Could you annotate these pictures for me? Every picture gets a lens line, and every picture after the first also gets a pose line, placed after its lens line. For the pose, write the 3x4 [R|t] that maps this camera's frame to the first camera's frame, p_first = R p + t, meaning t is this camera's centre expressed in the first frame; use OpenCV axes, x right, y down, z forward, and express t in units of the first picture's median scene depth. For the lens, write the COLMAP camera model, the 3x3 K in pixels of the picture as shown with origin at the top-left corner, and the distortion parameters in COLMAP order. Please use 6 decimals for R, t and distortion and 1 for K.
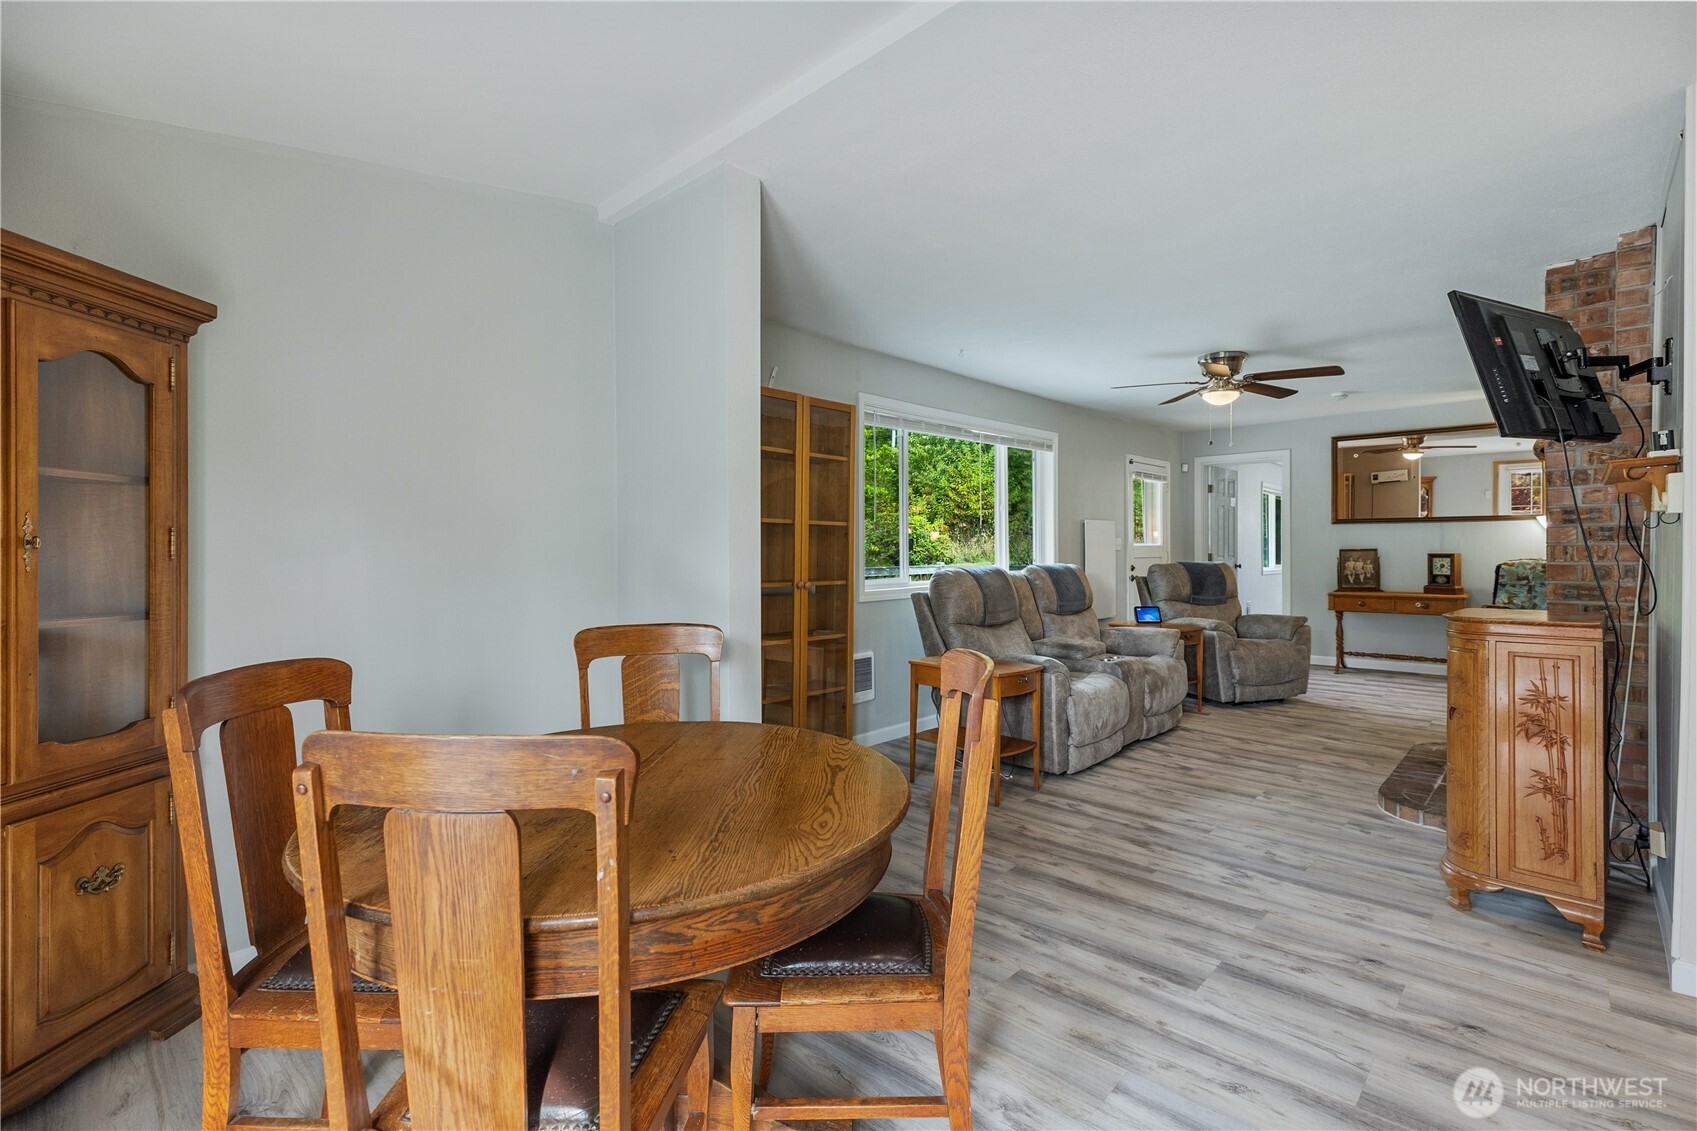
lens RADIAL K [[767.0, 0, 840.1], [0, 767.0, 558.0], [0, 0, 1]] dist [0.002916, 0.000588]
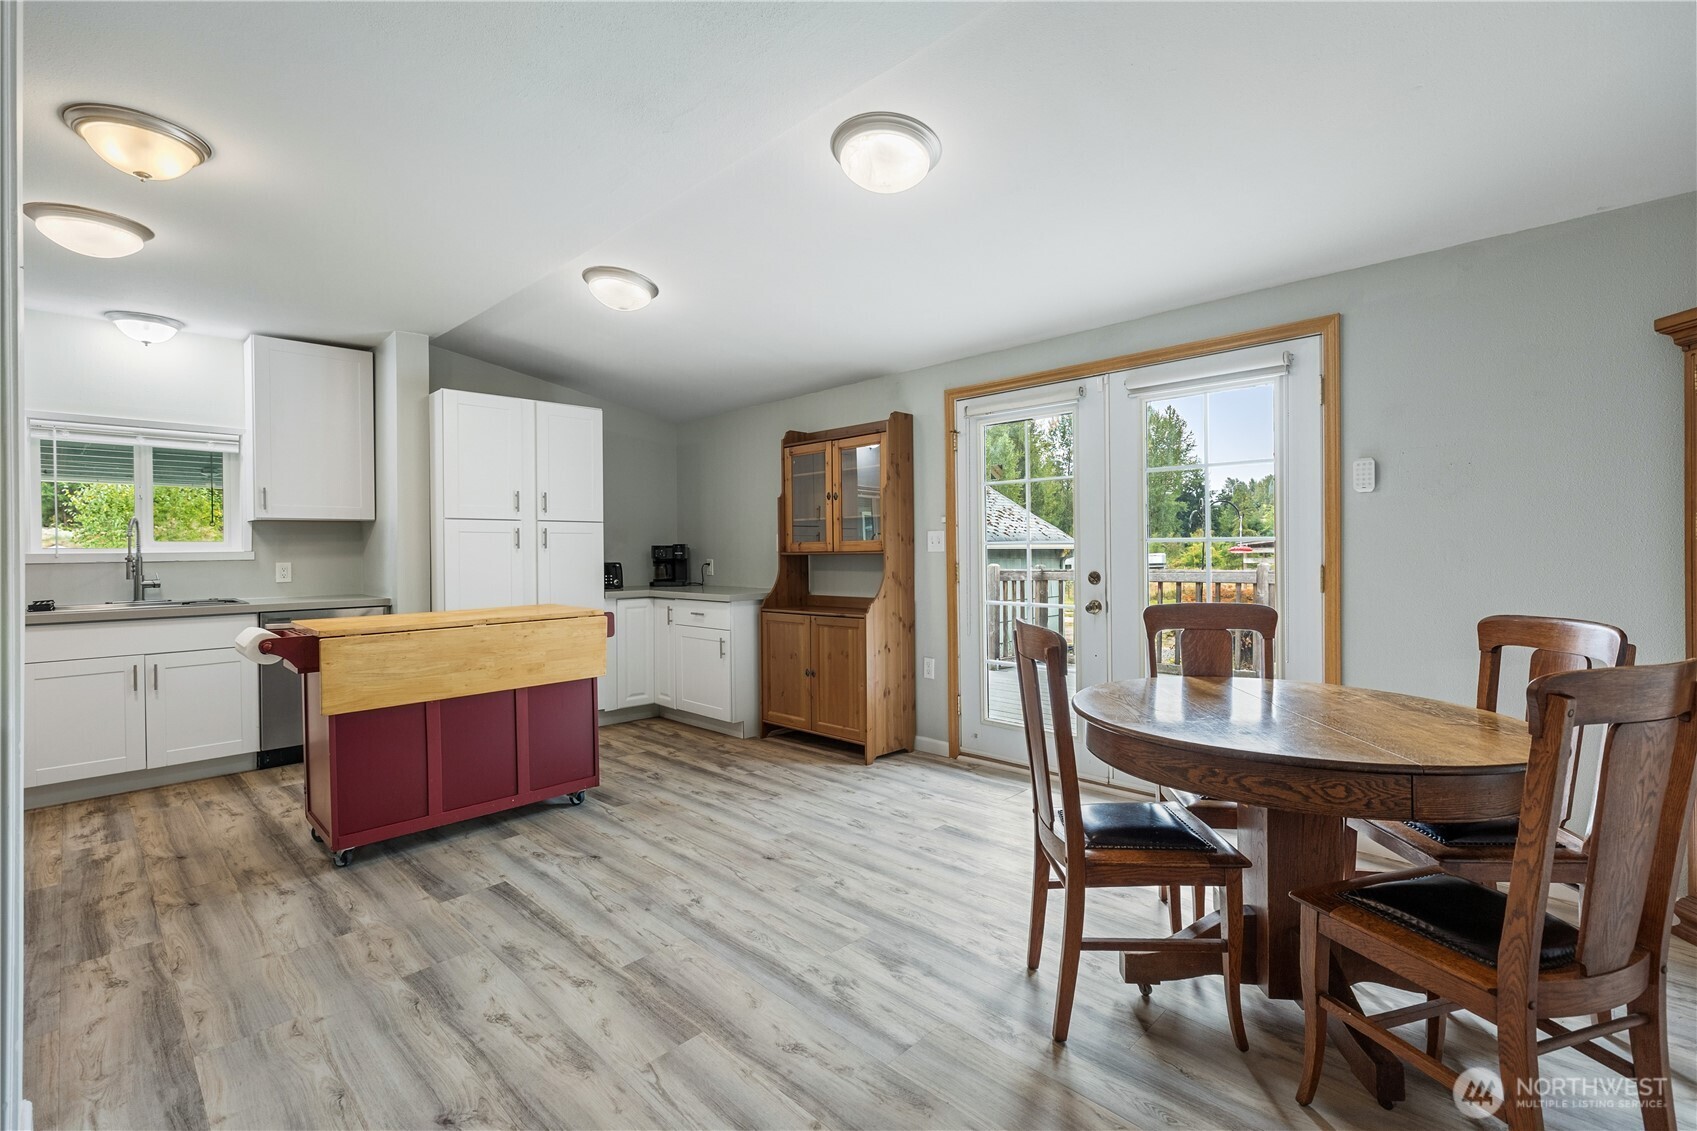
lens RADIAL K [[766.8, 0, 846.3], [0, 766.8, 558.0], [0, 0, 1]] dist [0.002261, 0.000436]
pose [[-0.999859, 0.012732, 0.010925, 0.173141], [0.012978, 0.999658, 0.022710, -0.005683], [-0.010632, 0.022849, -0.999682, 0.841885]]
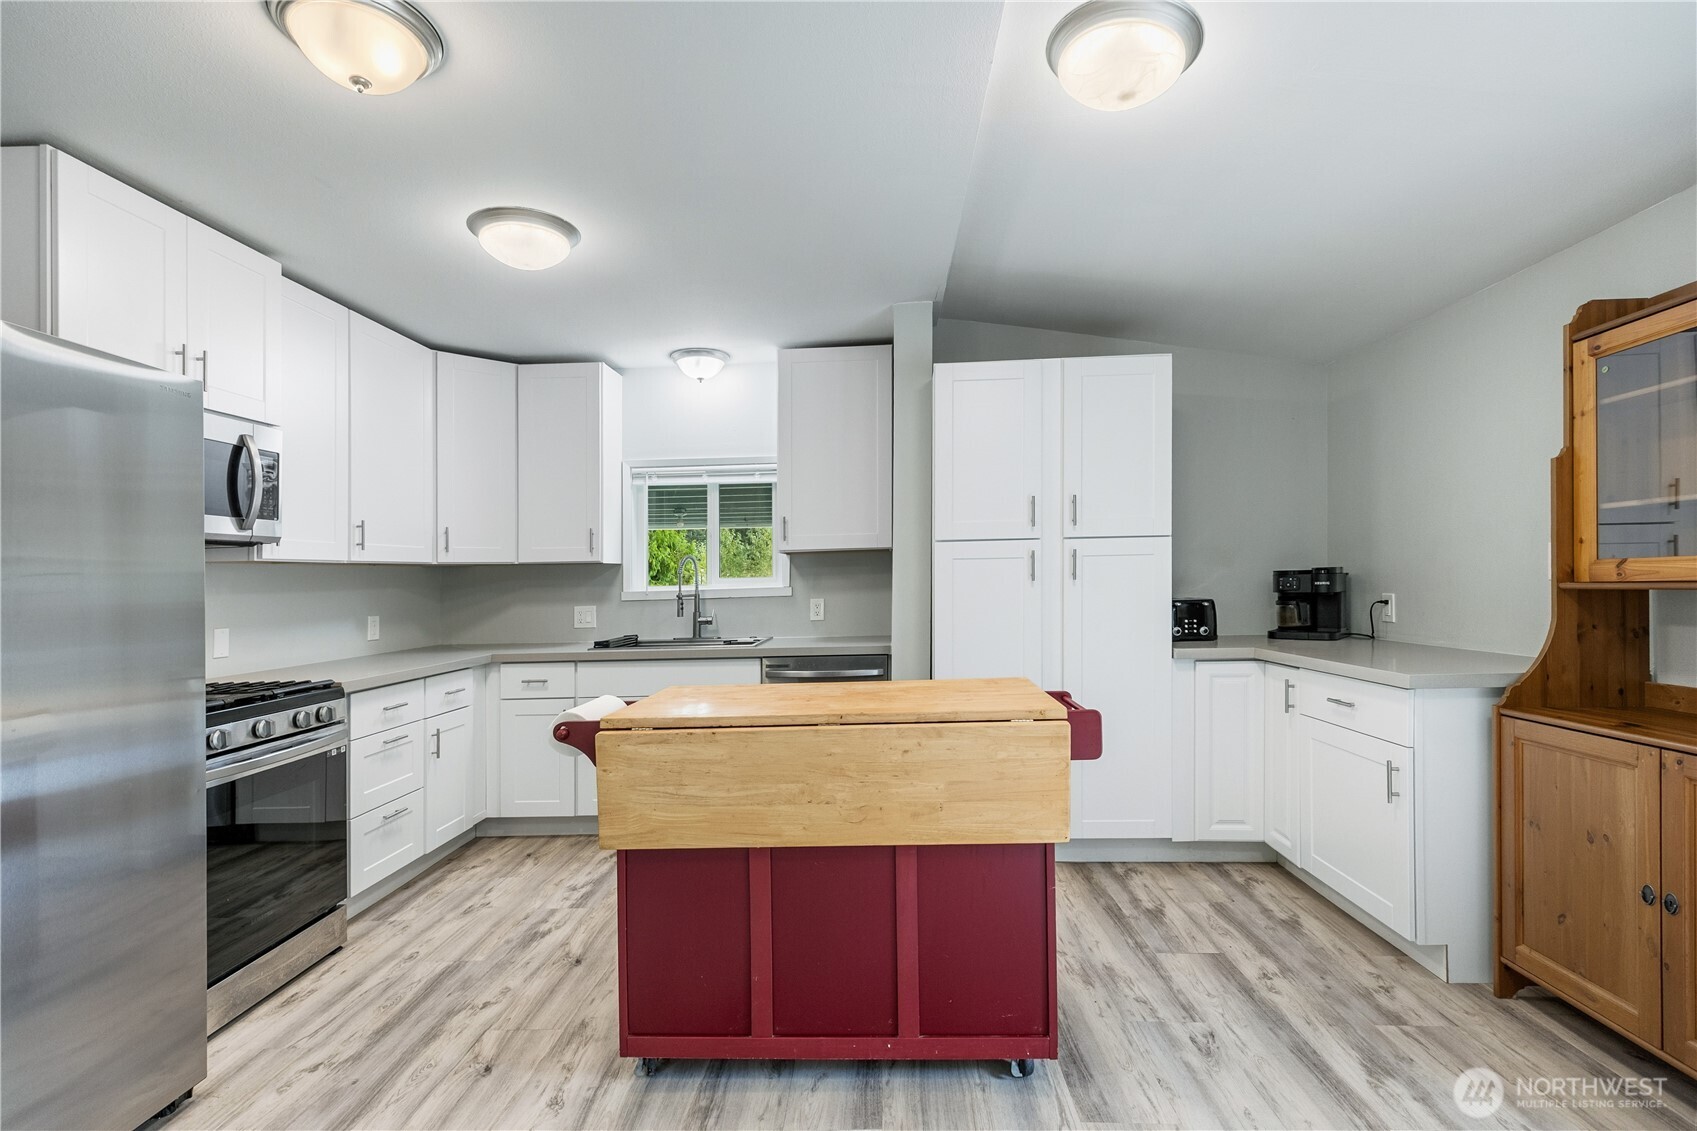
lens RADIAL K [[766.9, 0, 857.5], [0, 766.9, 599.2], [0, 0, 1]] dist [0.003163, 0.000234]
pose [[-0.662814, 0.004072, 0.748773, 0.211948], [0.035288, 0.999044, 0.025803, -0.007812], [-0.747953, 0.043525, -0.662324, 0.361052]]
